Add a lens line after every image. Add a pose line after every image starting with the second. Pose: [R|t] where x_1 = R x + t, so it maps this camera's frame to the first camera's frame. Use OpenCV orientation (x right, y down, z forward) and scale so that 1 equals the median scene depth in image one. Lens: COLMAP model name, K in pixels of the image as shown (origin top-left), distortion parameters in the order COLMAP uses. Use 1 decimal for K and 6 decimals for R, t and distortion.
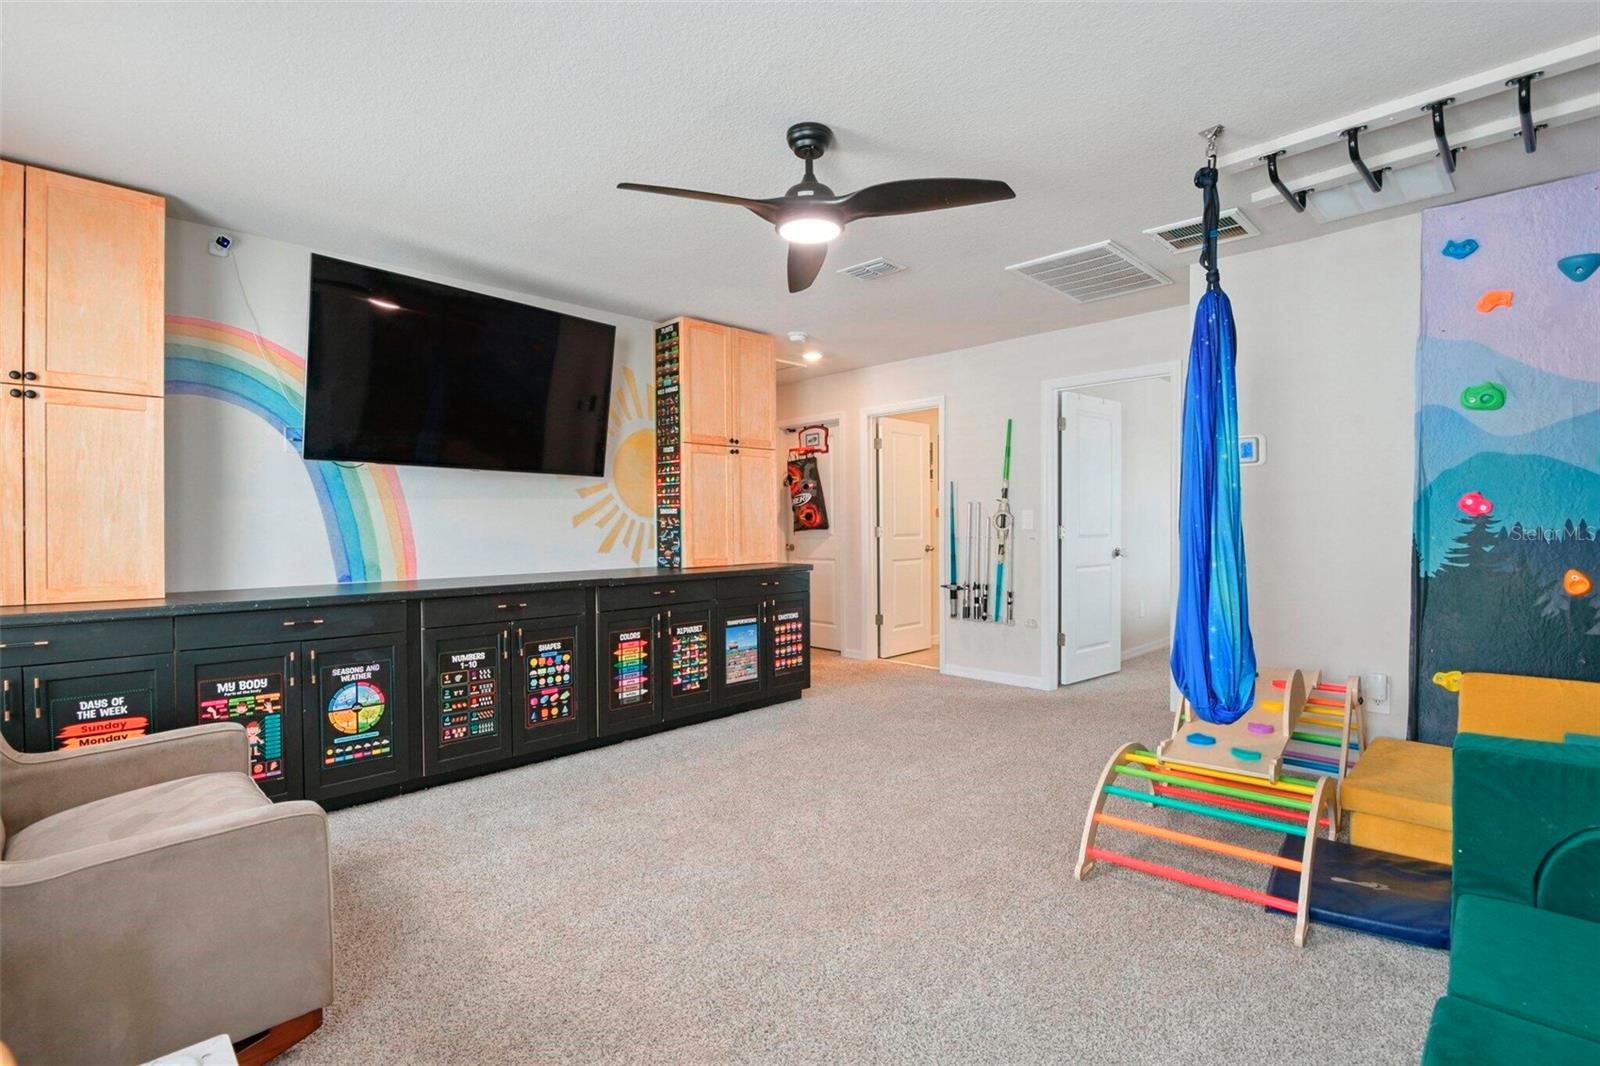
lens RADIAL K [[756.8, 0, 805.0], [0, 756.8, 532.1], [0, 0, 1]] dist [-0.006190, -0.000586]
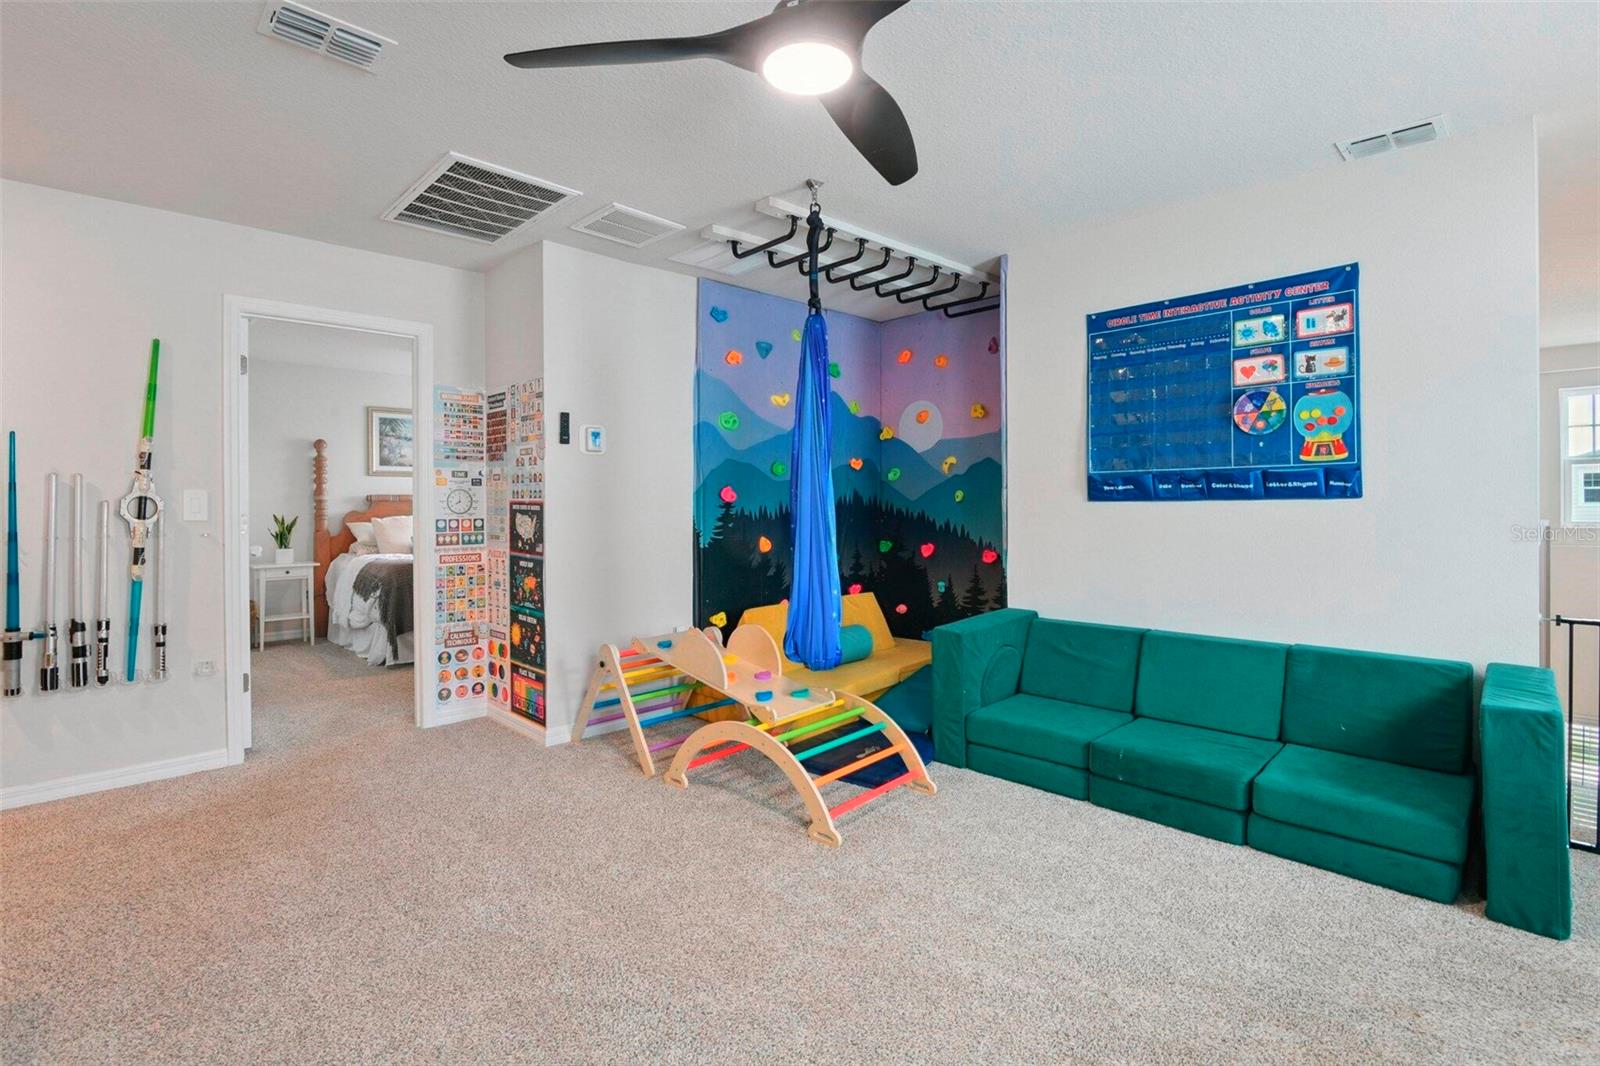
lens RADIAL K [[756.8, 0, 797.2], [0, 756.8, 509.1], [0, 0, 1]] dist [-0.006190, -0.000586]
pose [[0.014726, -0.001043, 0.999891, -0.453911], [0.018027, 0.999837, 0.000778, -0.006812], [-0.999729, 0.018014, 0.014742, 0.684080]]
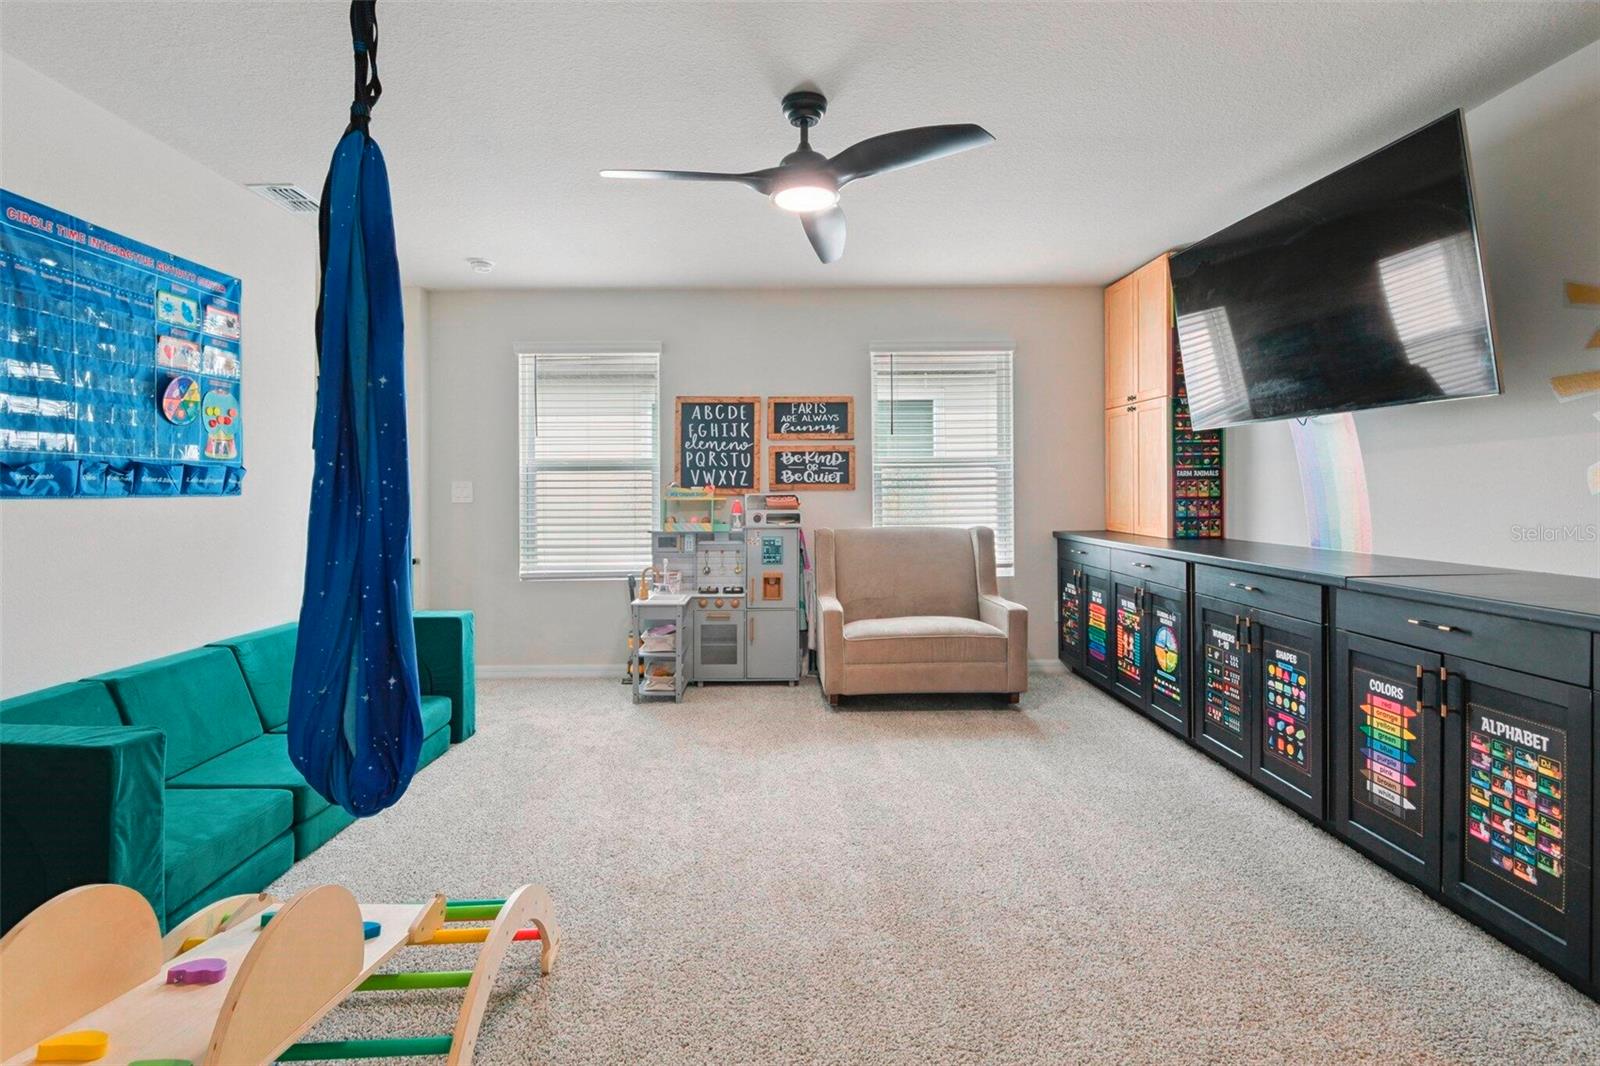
lens RADIAL K [[756.8, 0, 797.1], [0, 756.8, 487.4], [0, 0, 1]] dist [-0.006190, -0.000586]
pose [[-0.698114, 0.010531, -0.715909, 0.492774], [0.007103, 0.999944, 0.007782, -0.018007], [0.715951, 0.000348, -0.698150, 1.150521]]
